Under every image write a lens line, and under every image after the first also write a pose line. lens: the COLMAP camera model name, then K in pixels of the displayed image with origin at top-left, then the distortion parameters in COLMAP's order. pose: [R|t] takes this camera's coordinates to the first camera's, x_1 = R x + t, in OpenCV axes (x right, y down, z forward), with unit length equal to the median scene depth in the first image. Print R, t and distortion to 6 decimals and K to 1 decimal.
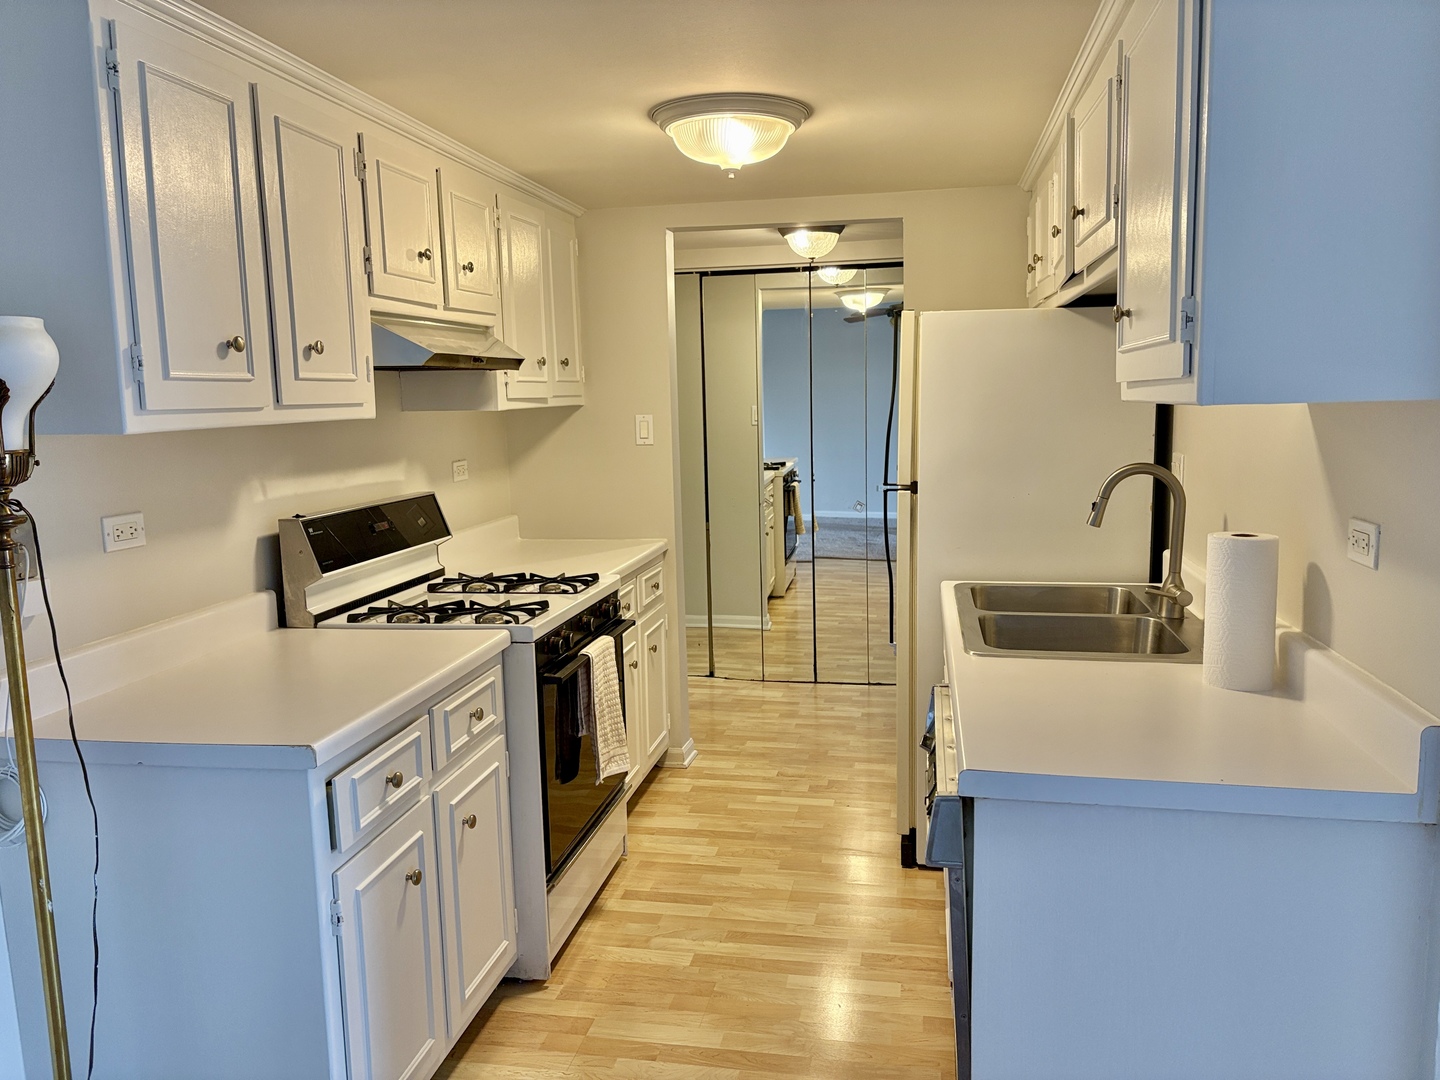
lens RADIAL K [[1090.6, 0, 720.0], [0, 1090.6, 540.0], [0, 0, 1]] dist [-0.000785, -0.000341]
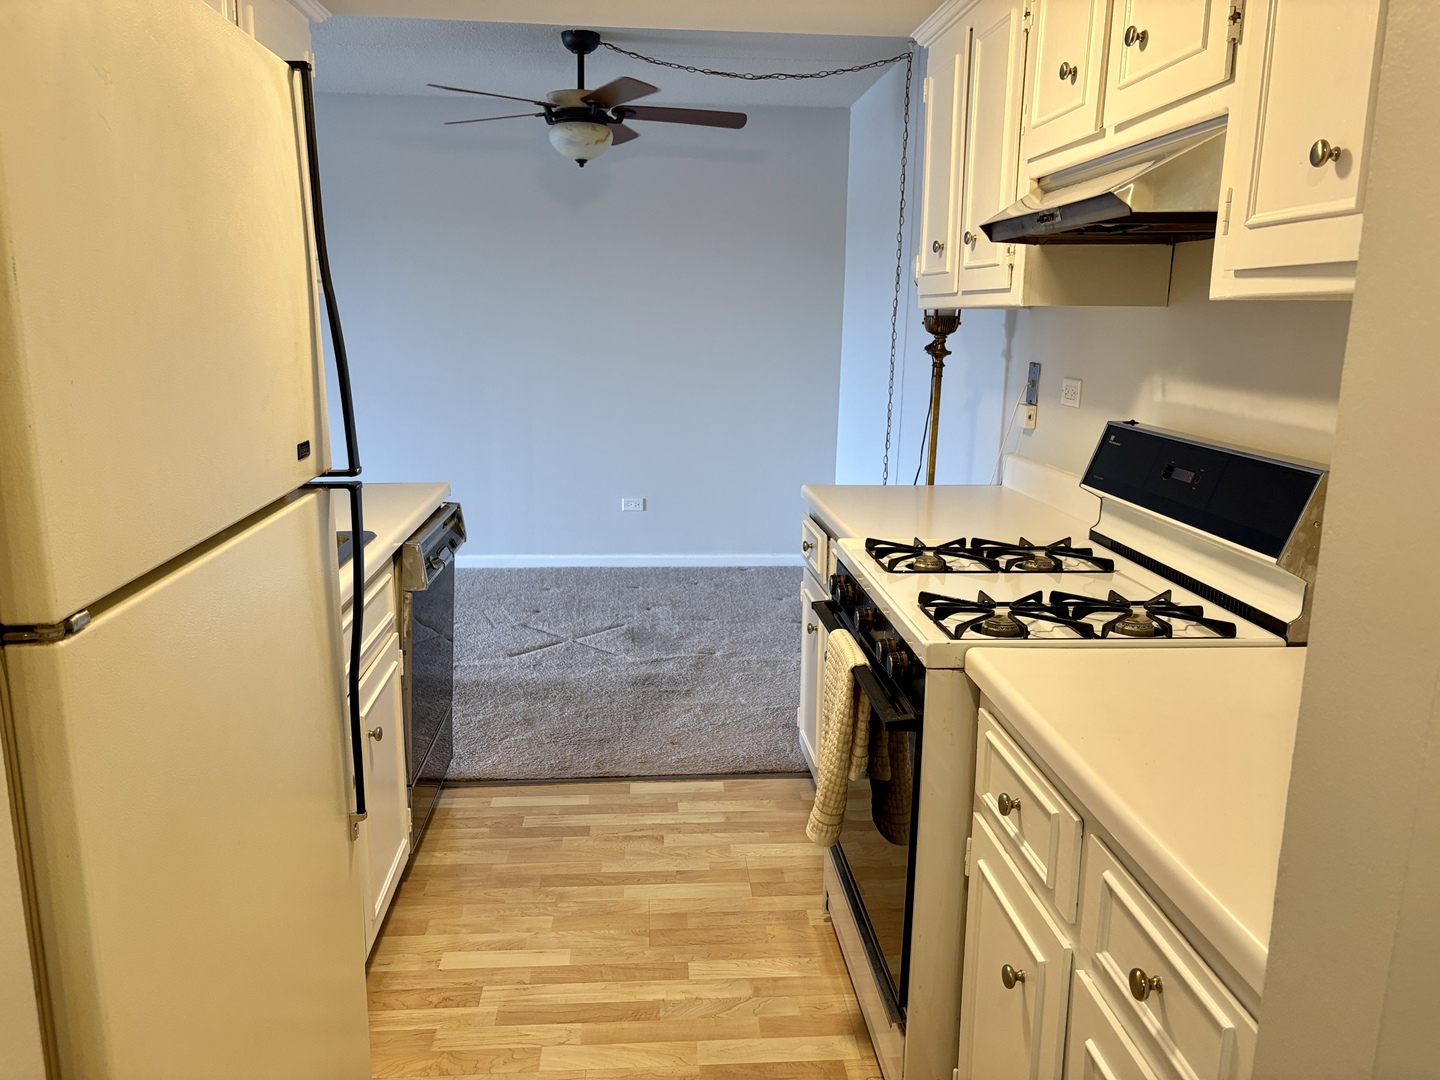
lens RADIAL K [[1090.6, 0, 720.0], [0, 1090.6, 540.0], [0, 0, 1]] dist [-0.000785, -0.000341]
pose [[-0.966128, 0.060791, -0.250800, 0.140014], [-0.027557, 0.941998, 0.334484, -0.203969], [0.256587, 0.330066, -0.908416, 1.660069]]
